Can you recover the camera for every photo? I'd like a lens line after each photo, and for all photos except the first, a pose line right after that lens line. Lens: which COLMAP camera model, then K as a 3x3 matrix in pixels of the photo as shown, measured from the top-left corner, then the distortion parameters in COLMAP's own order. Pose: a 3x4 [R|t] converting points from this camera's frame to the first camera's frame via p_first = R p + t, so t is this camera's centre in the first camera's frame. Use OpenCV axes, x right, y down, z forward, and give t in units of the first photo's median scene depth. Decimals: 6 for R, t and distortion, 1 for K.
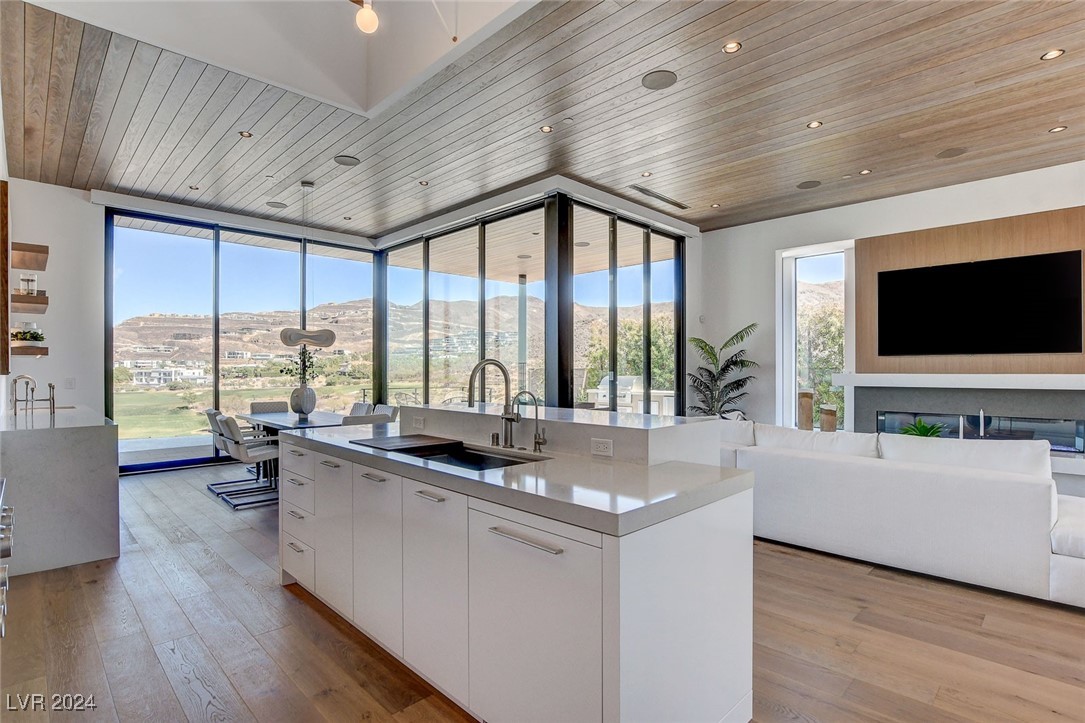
lens RADIAL K [[537.9, 0, 537.4], [0, 537.9, 368.5], [0, 0, 1]] dist [-0.025179, 0.004403]
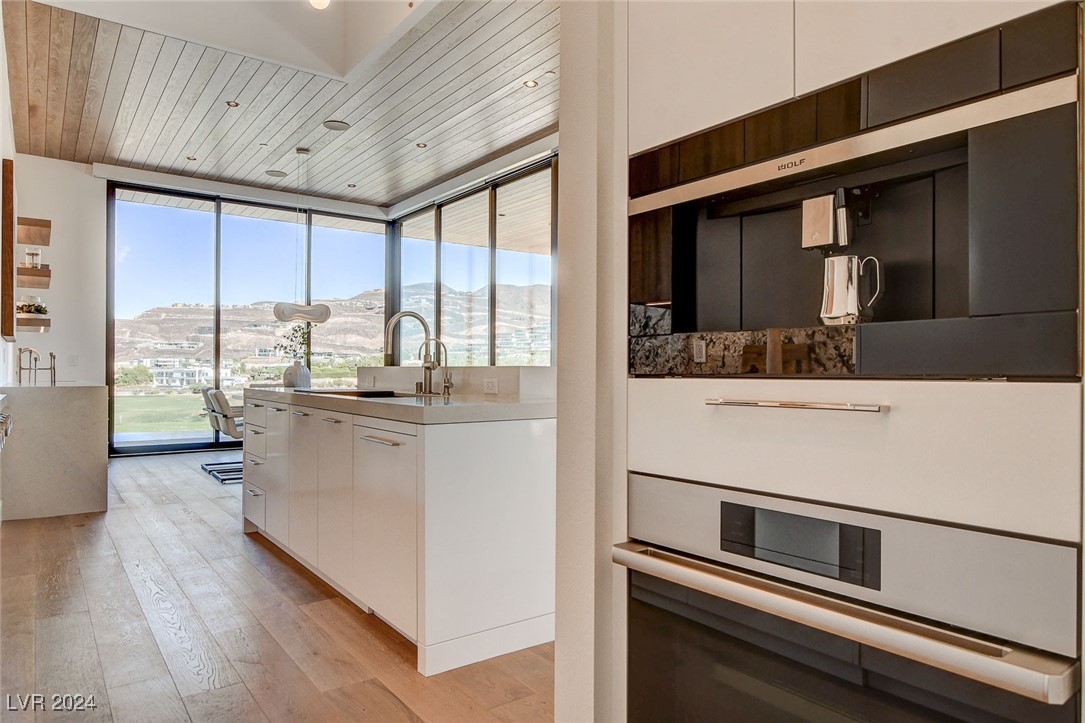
lens RADIAL K [[684.6, 0, 536.9], [0, 684.6, 369.3], [0, 0, 1]] dist [-0.004880, 0.004767]
pose [[0.990153, 0.005425, -0.139883, 0.146624], [-0.005775, 0.999981, -0.002097, 0.040959], [0.139869, 0.002884, 0.990166, -0.137050]]
